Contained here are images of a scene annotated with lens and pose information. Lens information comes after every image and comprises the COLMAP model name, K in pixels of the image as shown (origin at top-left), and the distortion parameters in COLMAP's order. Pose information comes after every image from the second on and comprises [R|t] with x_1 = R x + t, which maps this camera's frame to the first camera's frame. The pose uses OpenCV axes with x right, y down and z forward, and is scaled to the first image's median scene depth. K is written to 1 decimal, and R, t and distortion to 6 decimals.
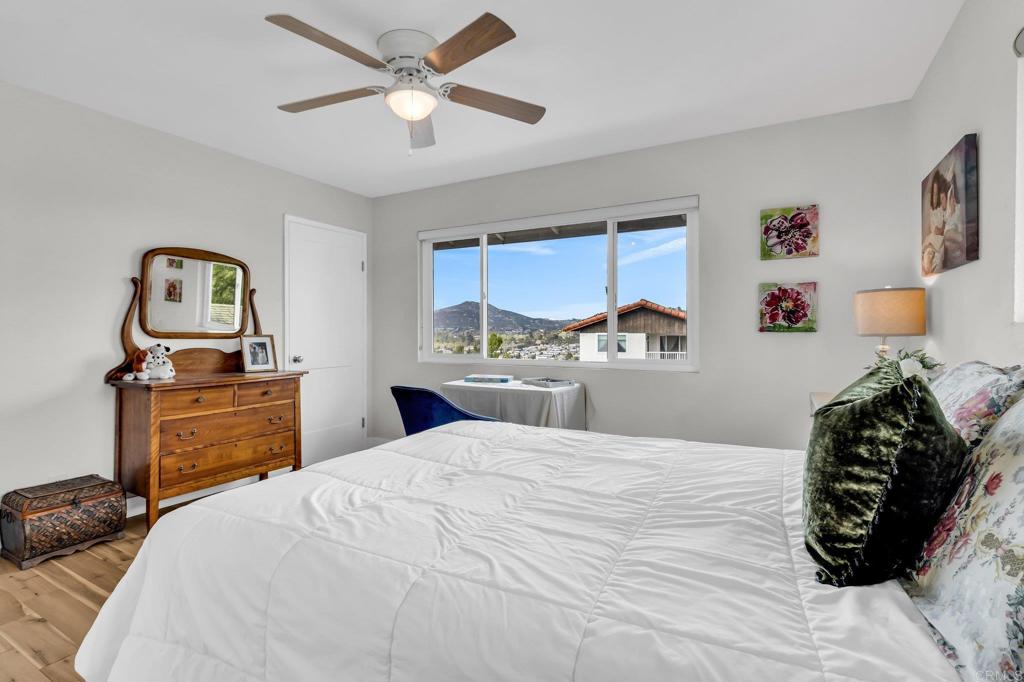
lens RADIAL K [[496.4, 0, 508.5], [0, 496.4, 326.9], [0, 0, 1]] dist [0.001522, 0.000598]
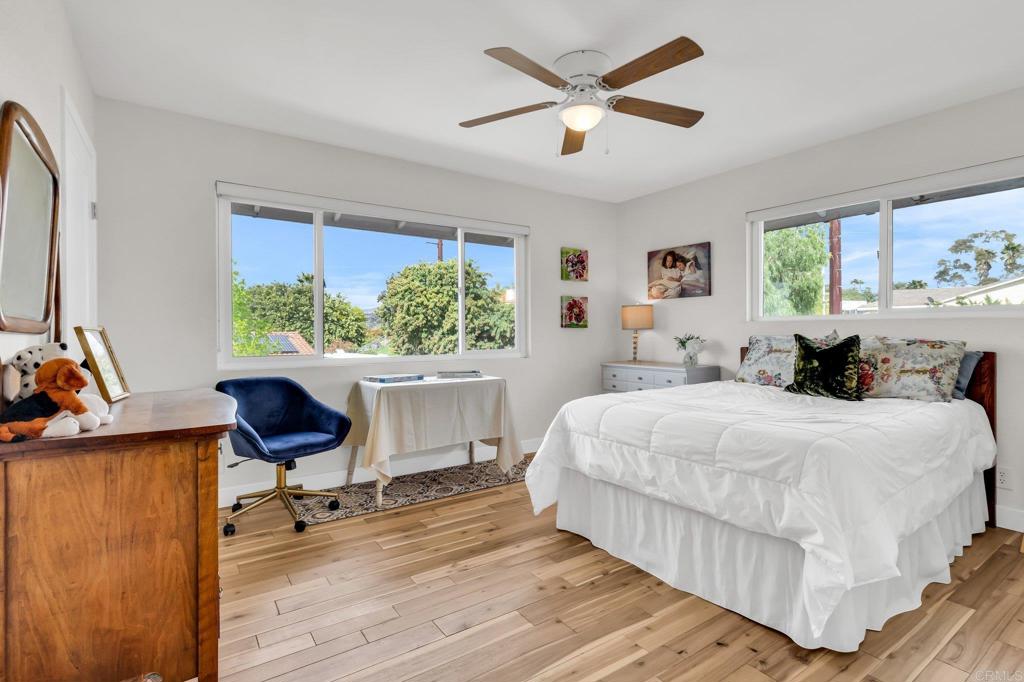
lens RADIAL K [[496.4, 0, 508.5], [0, 496.4, 326.9], [0, 0, 1]] dist [0.001522, 0.000598]
pose [[0.432592, 0.006647, 0.901565, -0.948801], [-0.002868, 0.999978, -0.005997, 0.017958], [-0.901585, 0.000009, 0.432601, 0.503395]]
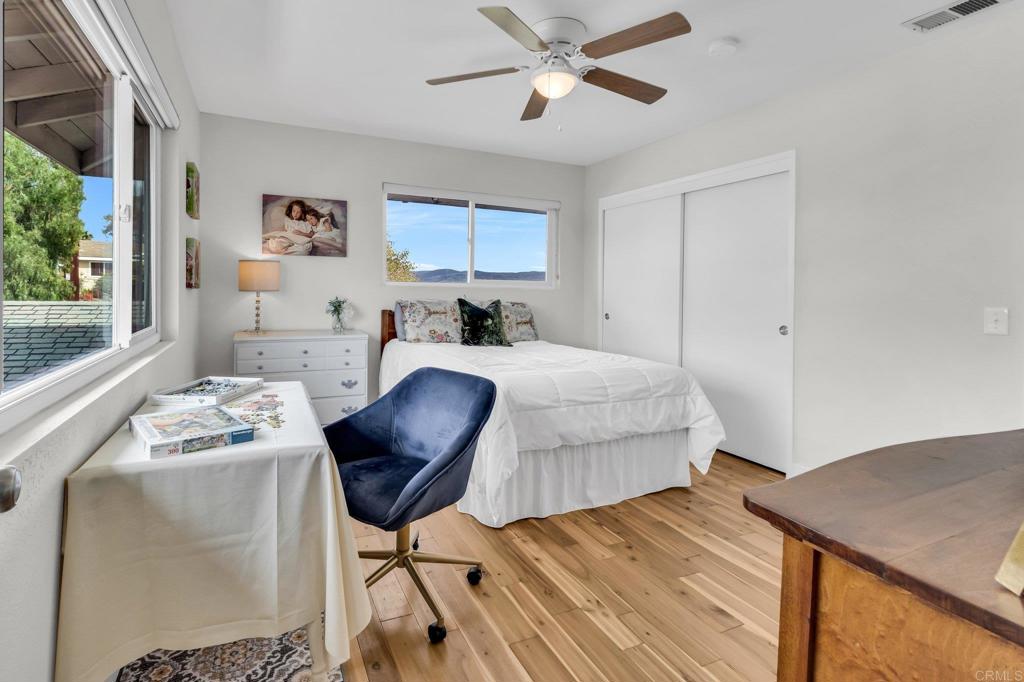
lens RADIAL K [[497.6, 0, 484.2], [0, 497.6, 289.8], [0, 0, 1]] dist [-0.000559, 0.000019]
pose [[-0.813224, -0.018885, 0.581644, -0.532185], [-0.023379, 0.999727, -0.000228, -0.000231], [-0.581481, -0.013784, -0.813443, 1.474622]]
